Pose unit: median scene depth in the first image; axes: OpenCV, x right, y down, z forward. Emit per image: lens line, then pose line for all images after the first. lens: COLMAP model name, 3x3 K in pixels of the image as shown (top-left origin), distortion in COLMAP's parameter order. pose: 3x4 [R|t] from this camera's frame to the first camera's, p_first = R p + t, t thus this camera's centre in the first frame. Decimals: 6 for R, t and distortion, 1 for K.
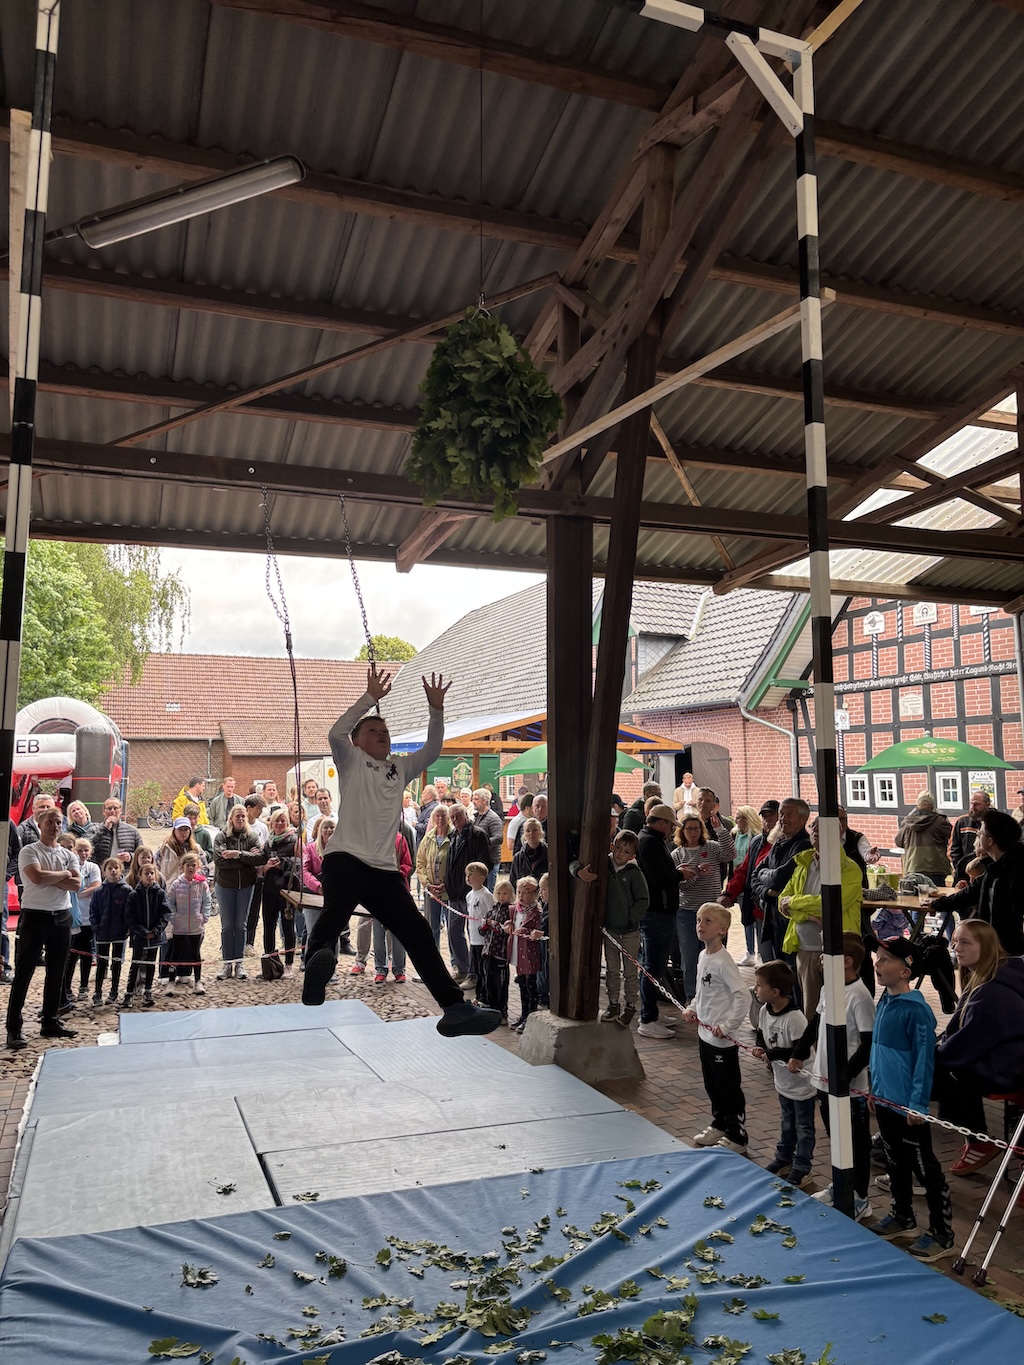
lens RADIAL K [[1033.8, 0, 507.9], [0, 1033.8, 686.4], [0, 0, 1]] dist [0.040927, -0.049659]
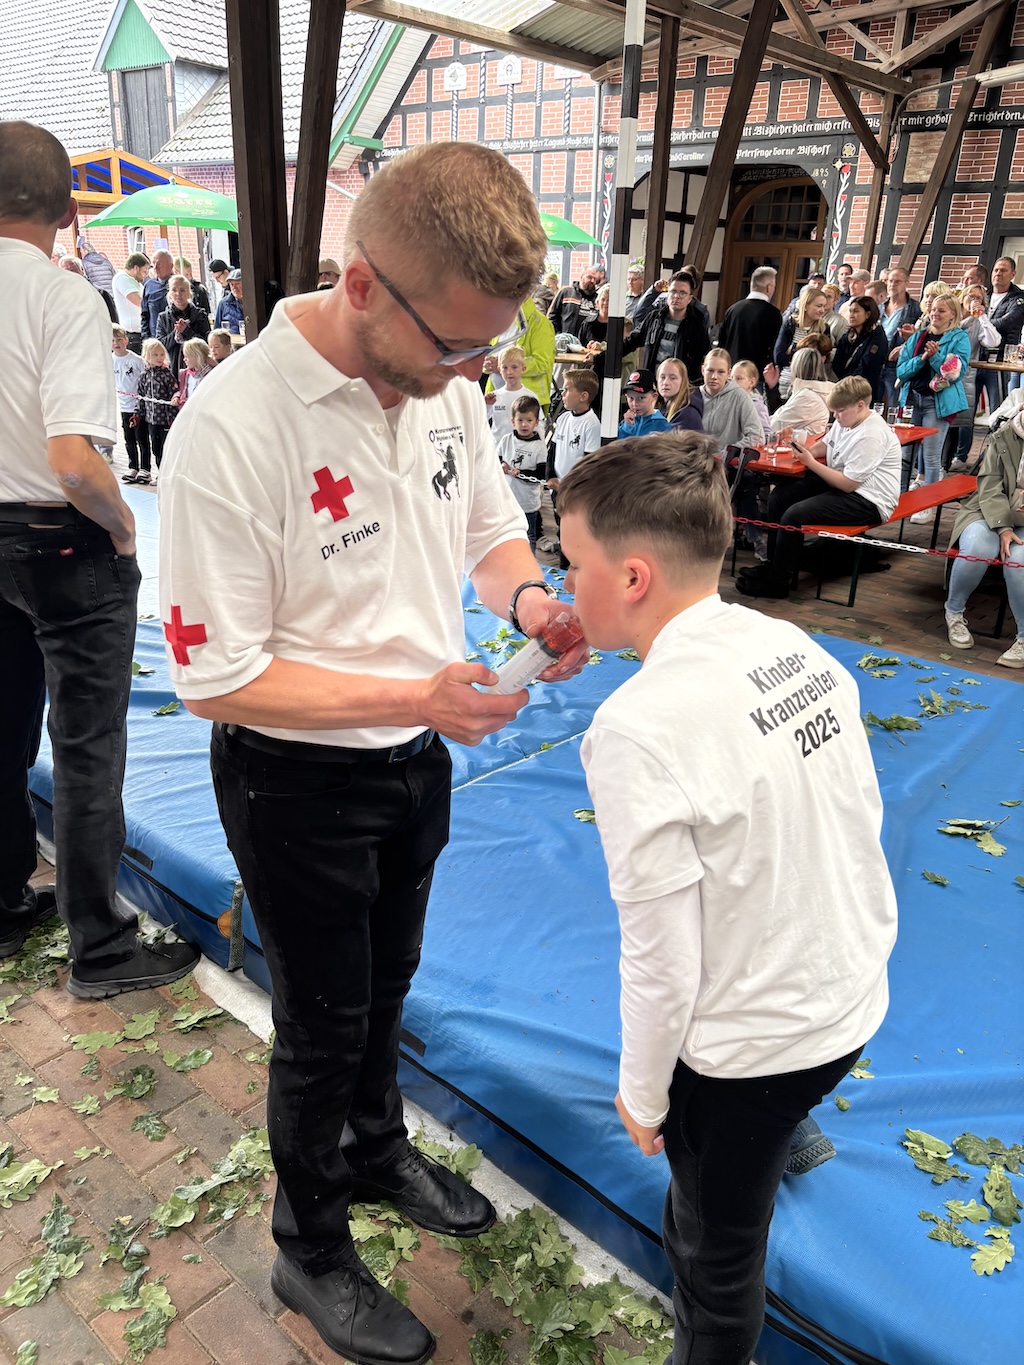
lens RADIAL K [[1033.8, 0, 519.6], [0, 1033.8, 694.6], [0, 0, 1]] dist [0.040927, -0.049659]
pose [[0.889939, -0.137683, 0.434800, -0.169878], [-0.079011, 0.892388, 0.444298, 0.029069], [-0.449183, -0.429753, 0.783293, -0.021969]]
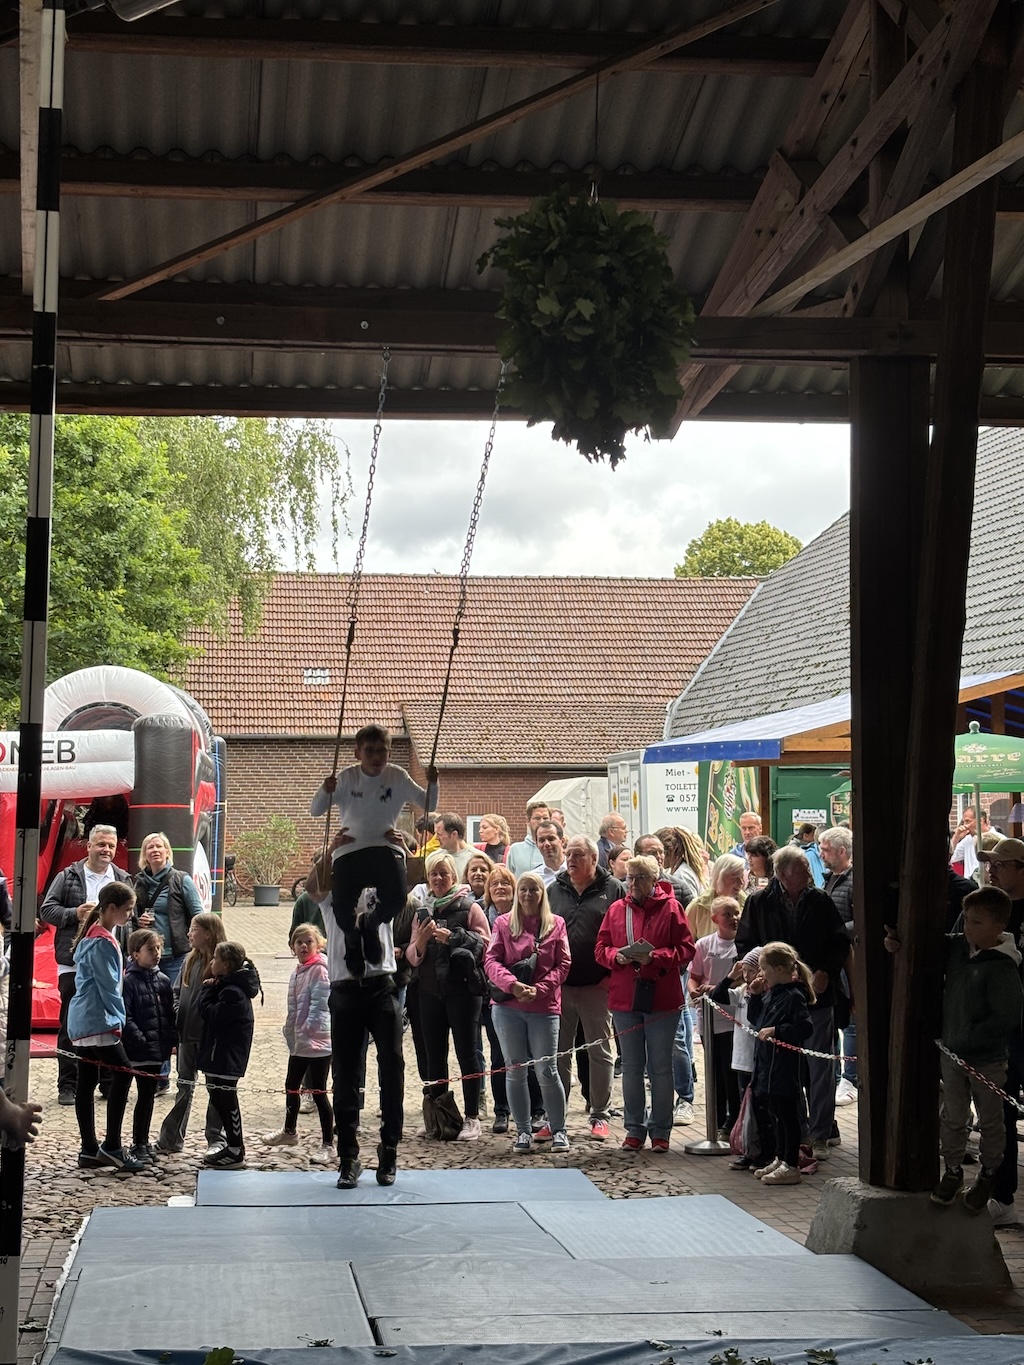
lens RADIAL K [[2210.0, 0, 504.7], [0, 2210.0, 679.3], [0, 0, 1]] dist [0.111626, 0.000000]
pose [[0.971949, -0.013622, -0.234795, 0.124094], [0.019573, 0.999543, 0.023031, -0.011522], [0.234374, -0.026981, 0.971772, -0.258195]]
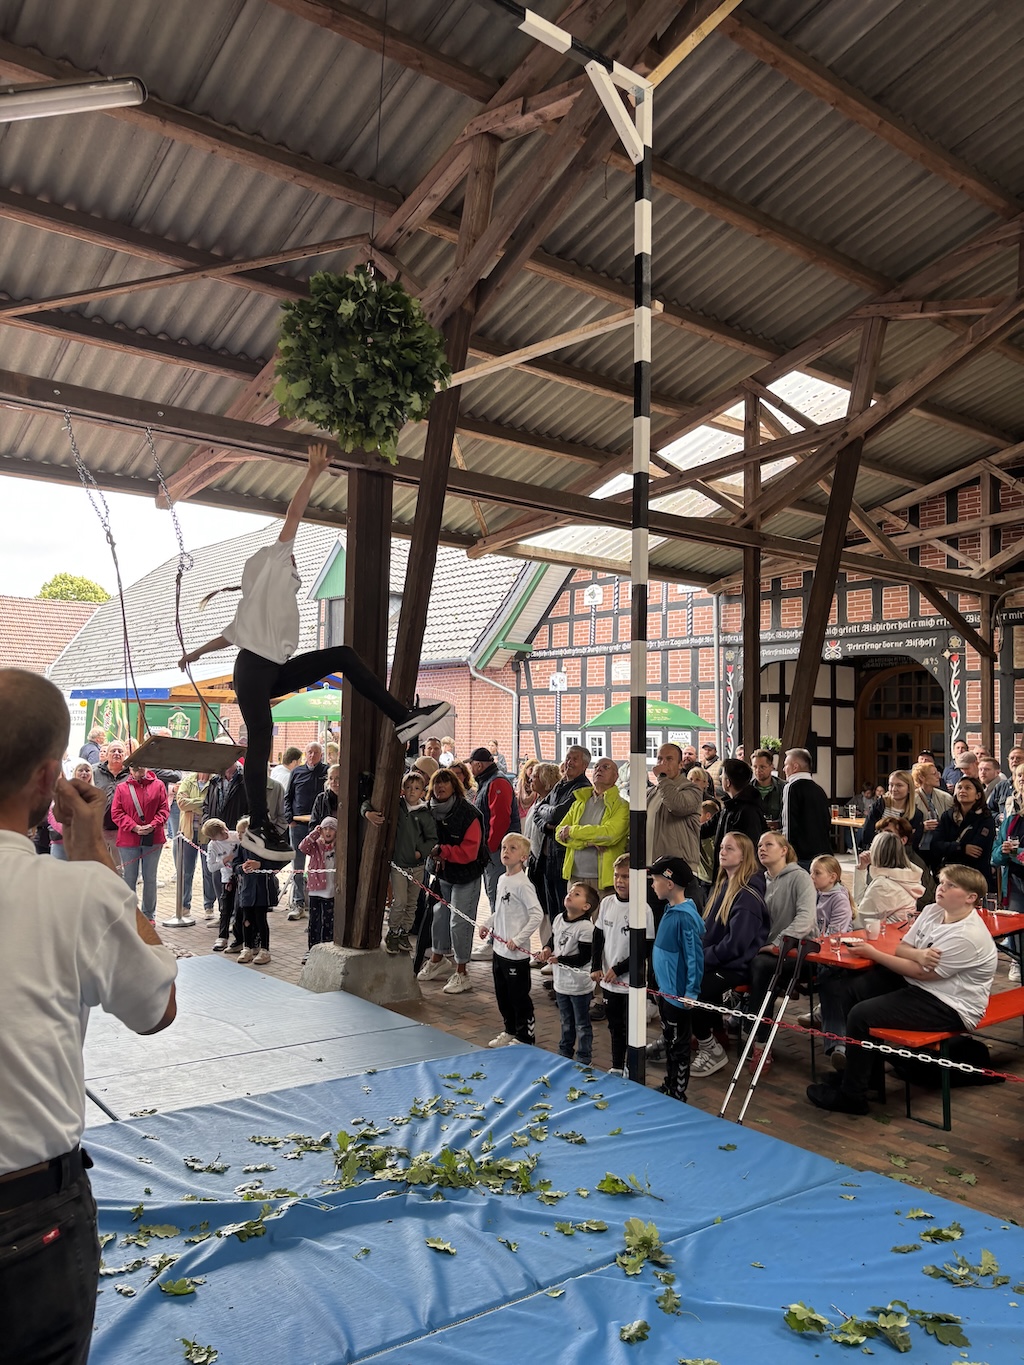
lens RADIAL K [[1033.8, 0, 512.7], [0, 1033.8, 673.5], [0, 0, 1]] dist [0.040927, -0.049659]
pose [[0.955692, 0.042369, 0.291303, -0.085357], [-0.050334, 0.998534, 0.019898, 0.008979], [-0.290033, -0.033679, 0.956424, -0.039359]]
